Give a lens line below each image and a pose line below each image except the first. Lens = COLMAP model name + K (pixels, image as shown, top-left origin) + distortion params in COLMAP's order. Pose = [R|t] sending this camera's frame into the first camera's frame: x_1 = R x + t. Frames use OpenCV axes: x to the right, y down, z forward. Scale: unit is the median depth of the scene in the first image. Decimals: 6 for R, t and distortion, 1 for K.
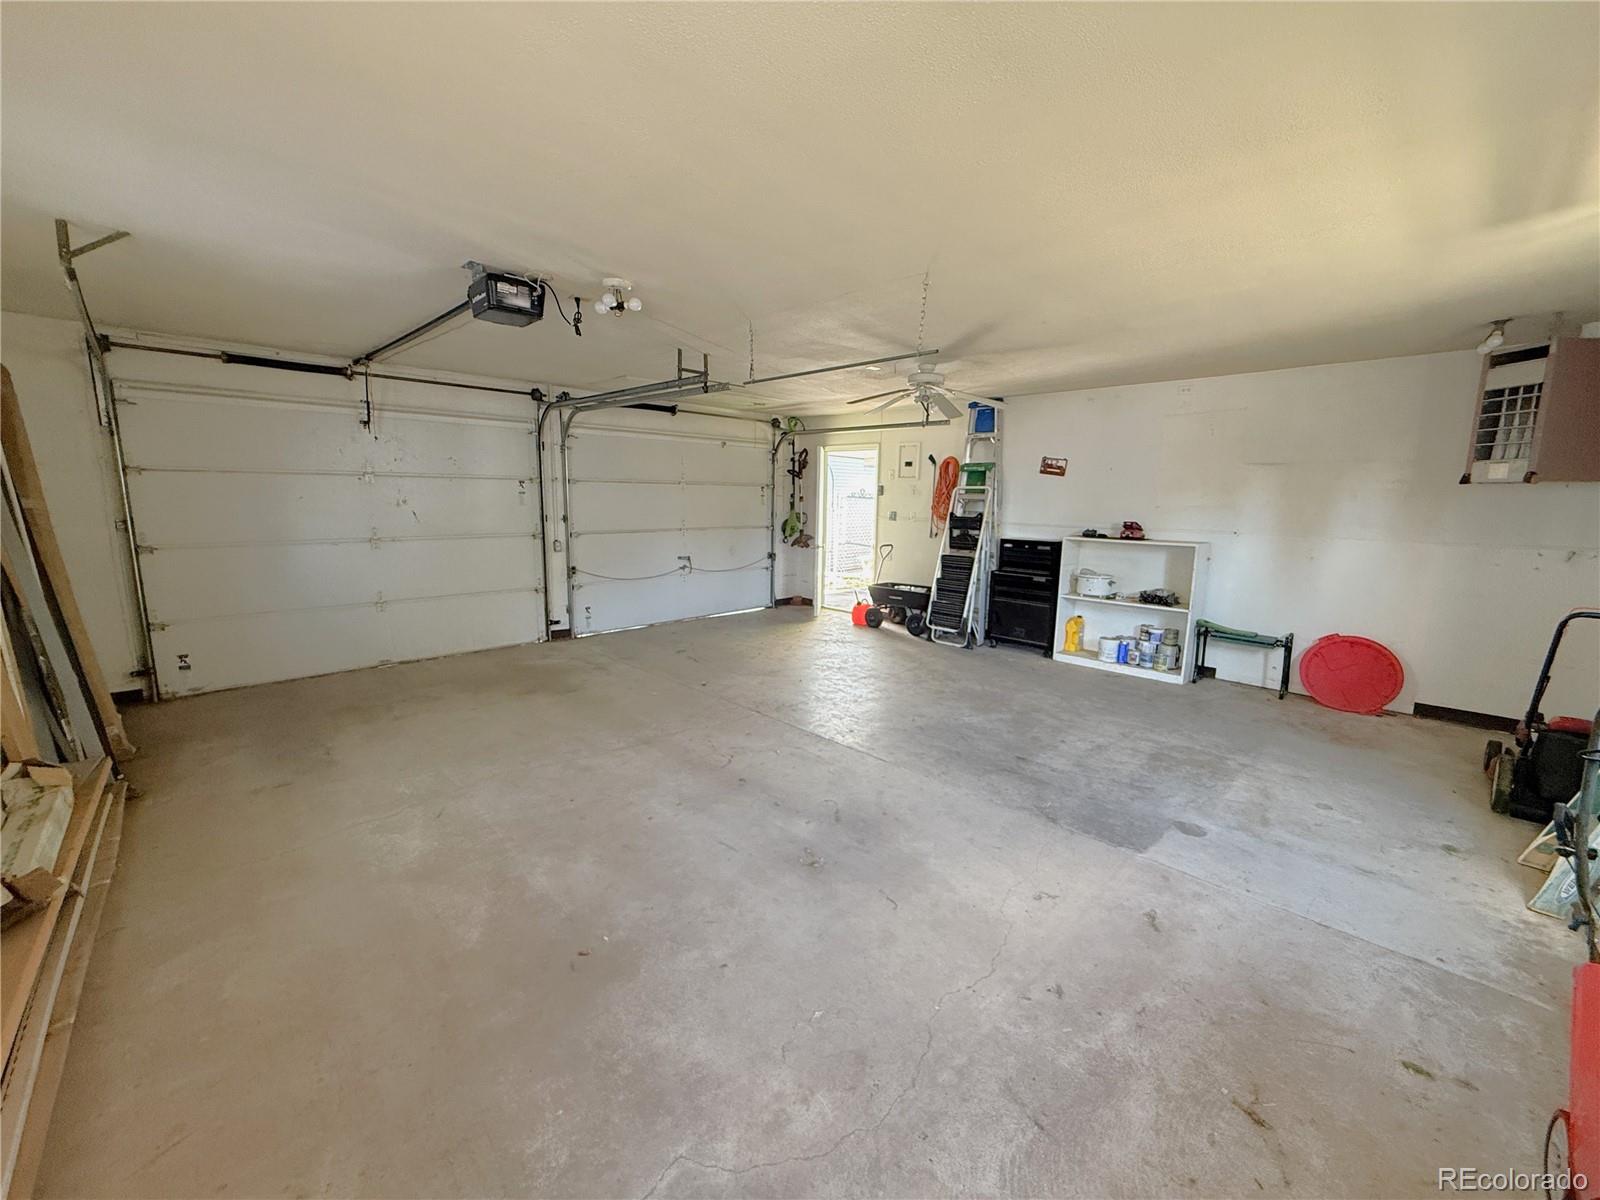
lens RADIAL K [[637.1, 0, 800.0], [0, 637.1, 600.0], [0, 0, 1]] dist [-0.003086, -0.000081]
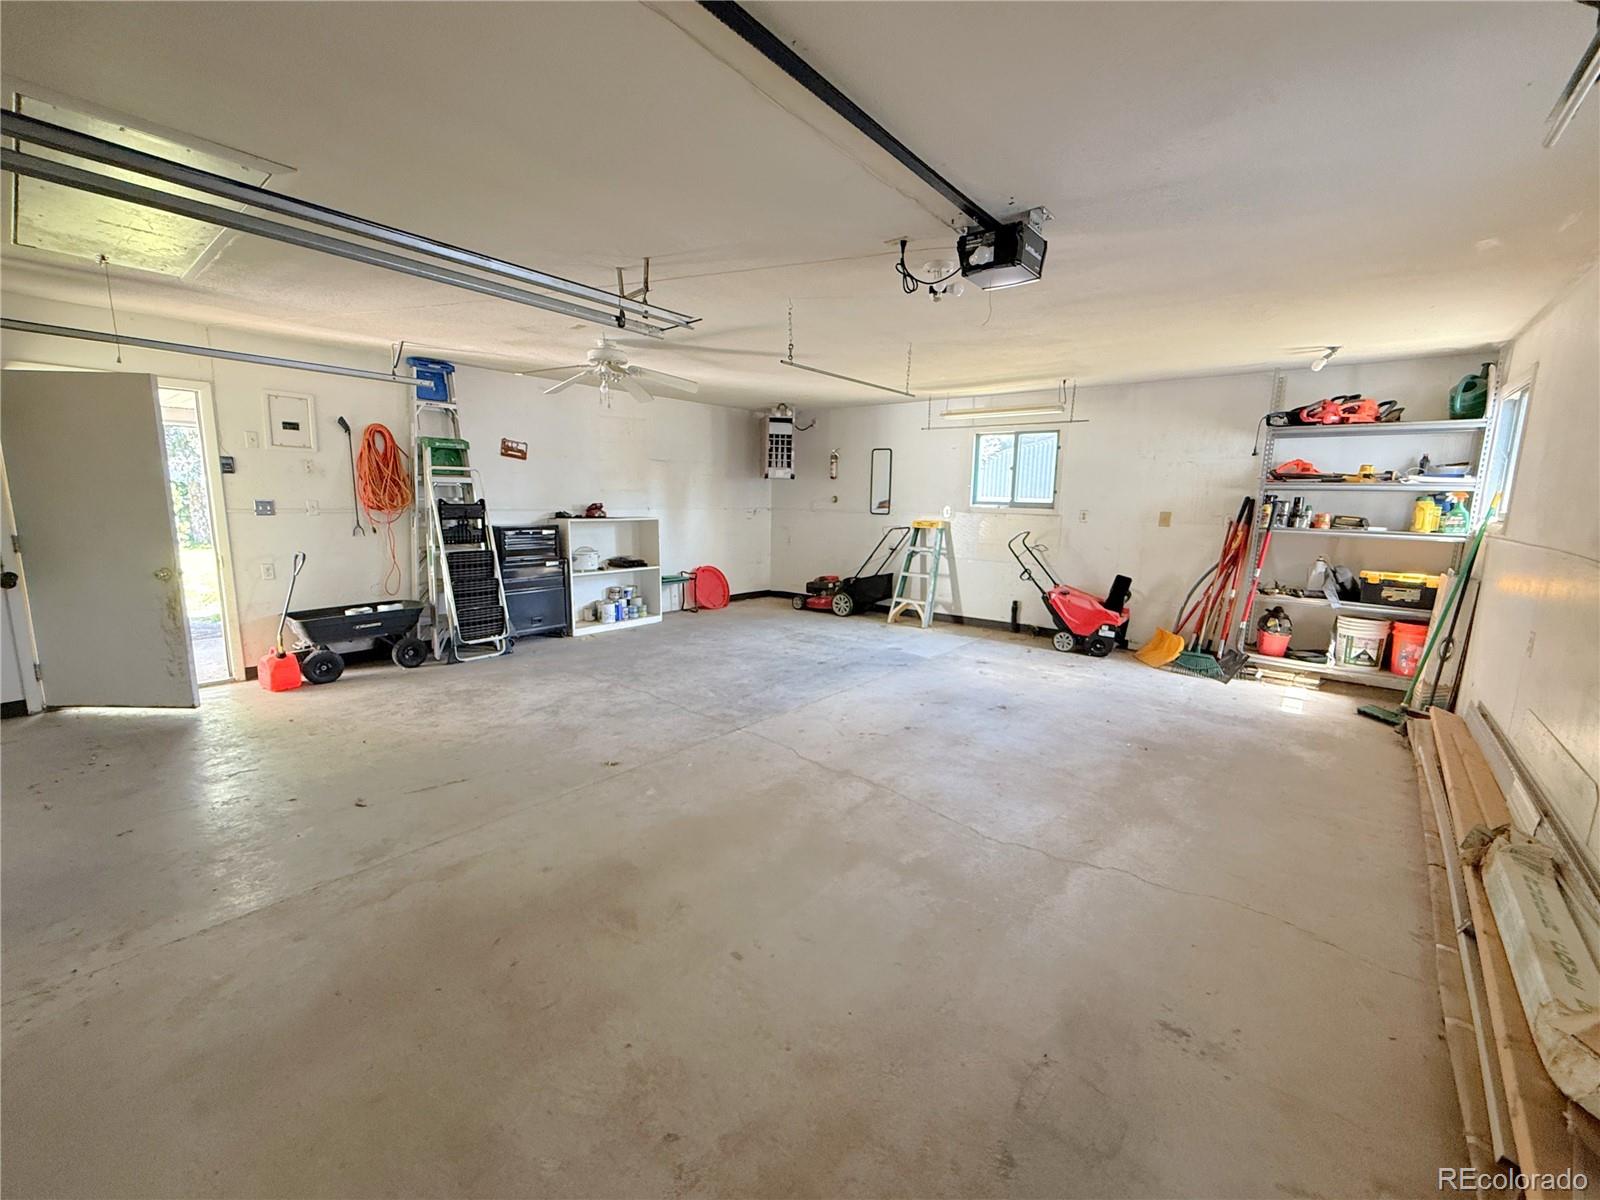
lens RADIAL K [[637.1, 0, 800.0], [0, 637.1, 600.0], [0, 0, 1]] dist [-0.003086, -0.000081]
pose [[-0.089084, -0.178634, 0.979874, -0.725554], [0.140879, 0.971636, 0.189940, -0.123283], [-0.986011, 0.154964, -0.061392, 0.751123]]
